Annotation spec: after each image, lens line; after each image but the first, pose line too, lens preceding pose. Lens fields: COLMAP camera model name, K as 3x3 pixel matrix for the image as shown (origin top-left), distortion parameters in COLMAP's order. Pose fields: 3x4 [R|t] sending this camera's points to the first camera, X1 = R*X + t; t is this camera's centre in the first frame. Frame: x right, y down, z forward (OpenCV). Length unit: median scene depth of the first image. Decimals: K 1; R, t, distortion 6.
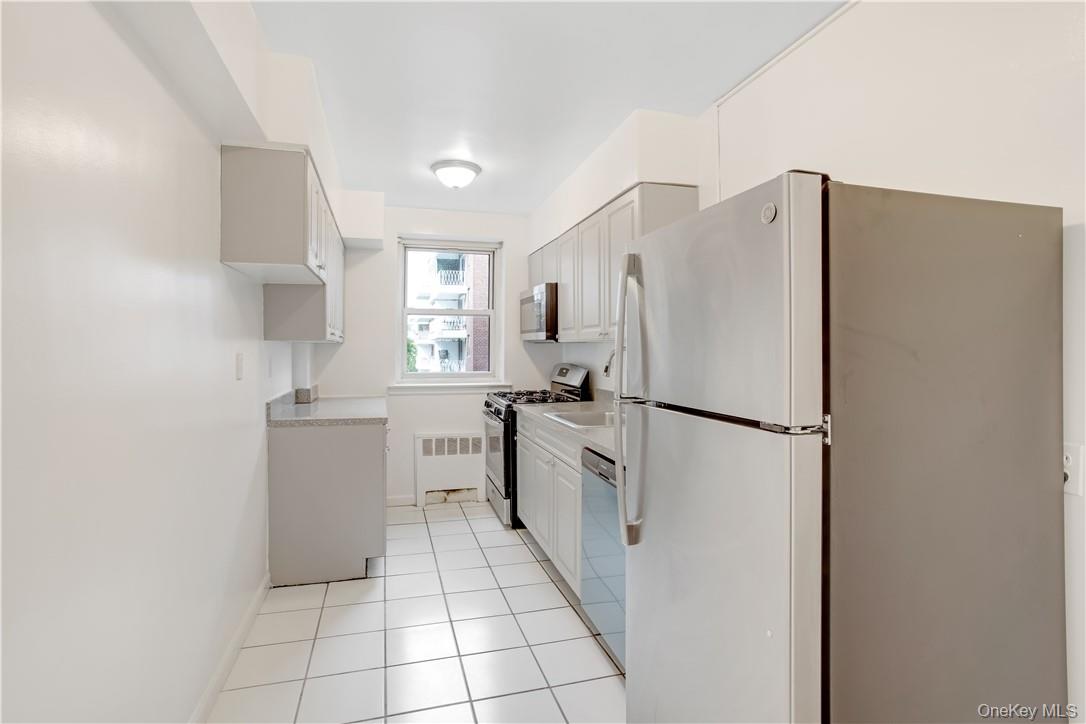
lens RADIAL K [[529.4, 0, 544.0], [0, 529.4, 350.4], [0, 0, 1]] dist [-0.044738, 0.025365]
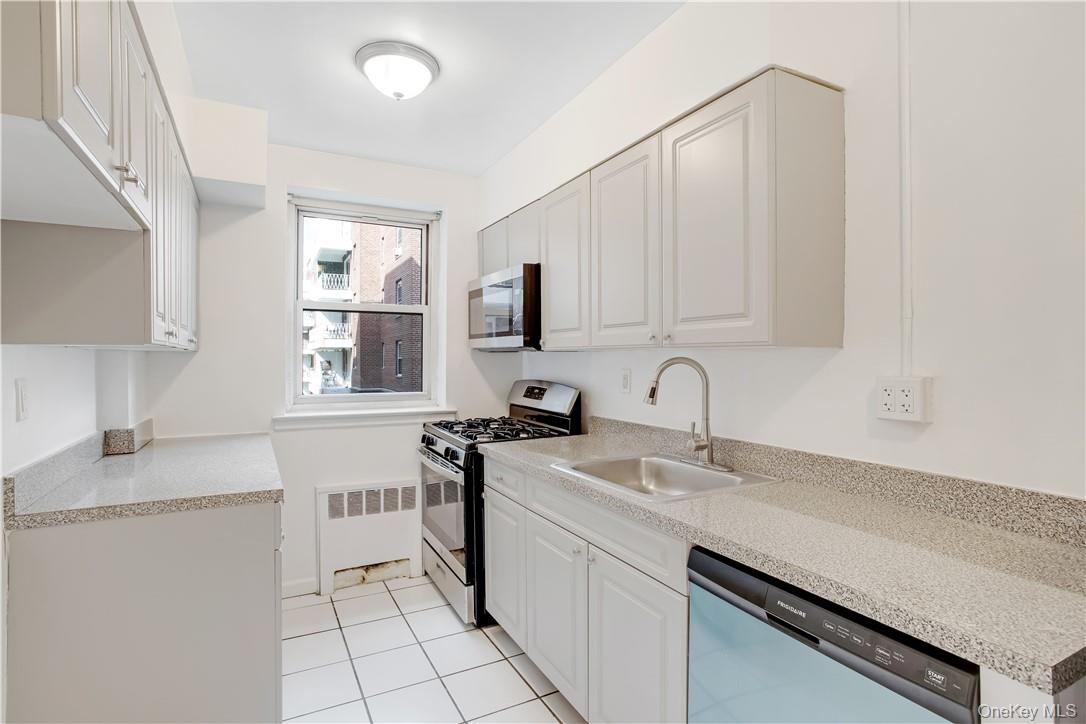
lens RADIAL K [[536.4, 0, 543.0], [0, 536.4, 366.9], [0, 0, 1]] dist [-0.046857, 0.027507]
pose [[0.979528, -0.003529, 0.201276, -0.104639], [0.001335, 0.999938, 0.011034, -0.001934], [-0.201302, -0.010540, 0.979472, 0.300963]]
